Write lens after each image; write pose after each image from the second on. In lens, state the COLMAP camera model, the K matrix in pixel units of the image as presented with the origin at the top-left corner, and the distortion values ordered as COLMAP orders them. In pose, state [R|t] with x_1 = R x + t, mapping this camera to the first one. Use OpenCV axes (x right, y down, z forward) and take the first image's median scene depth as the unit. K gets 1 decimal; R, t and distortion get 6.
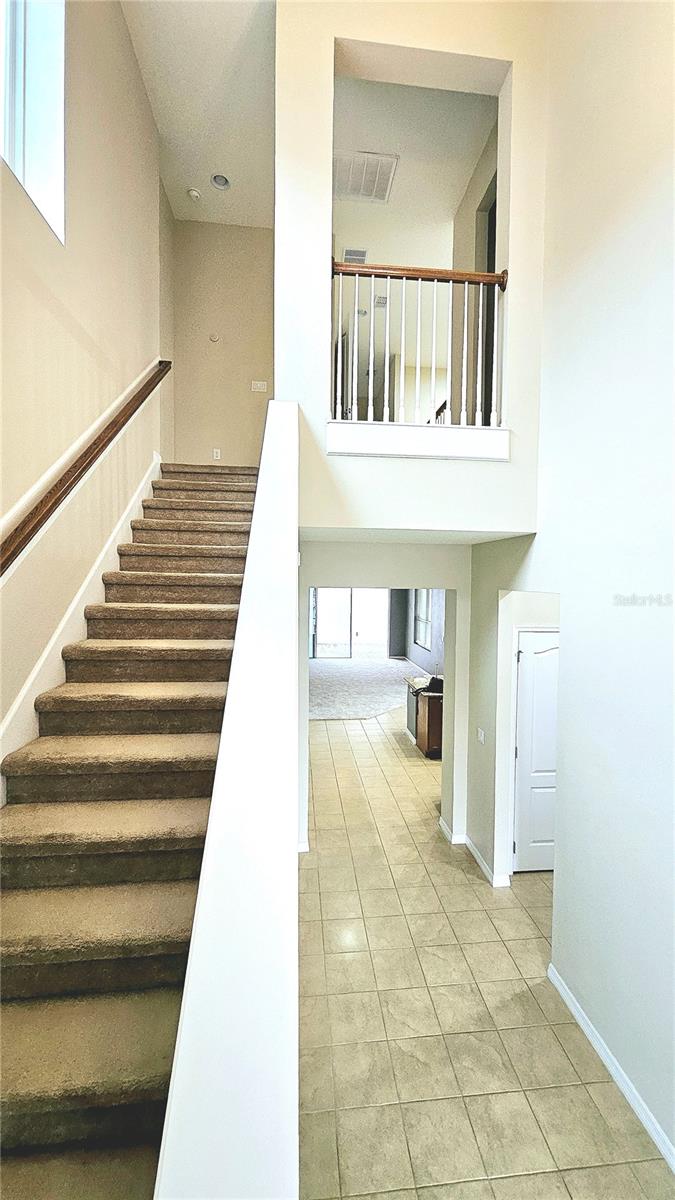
lens RADIAL K [[472.0, 0, 340.0], [0, 472.0, 595.4], [0, 0, 1]] dist [0.005596, -0.000337]
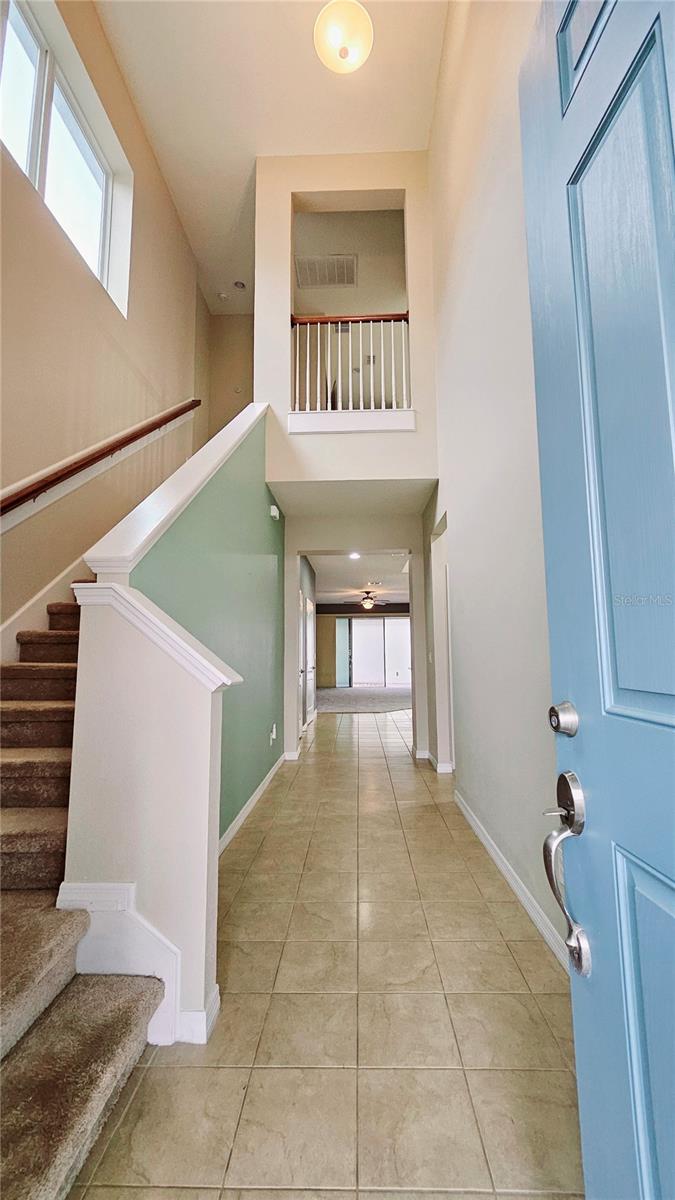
lens RADIAL K [[472.0, 0, 349.0], [0, 472.0, 601.6], [0, 0, 1]] dist [0.005596, -0.000337]
pose [[0.992905, -0.034478, -0.113806, 0.310796], [0.017686, 0.989218, -0.145381, 0.440799], [0.117591, 0.142336, 0.982809, -0.361625]]
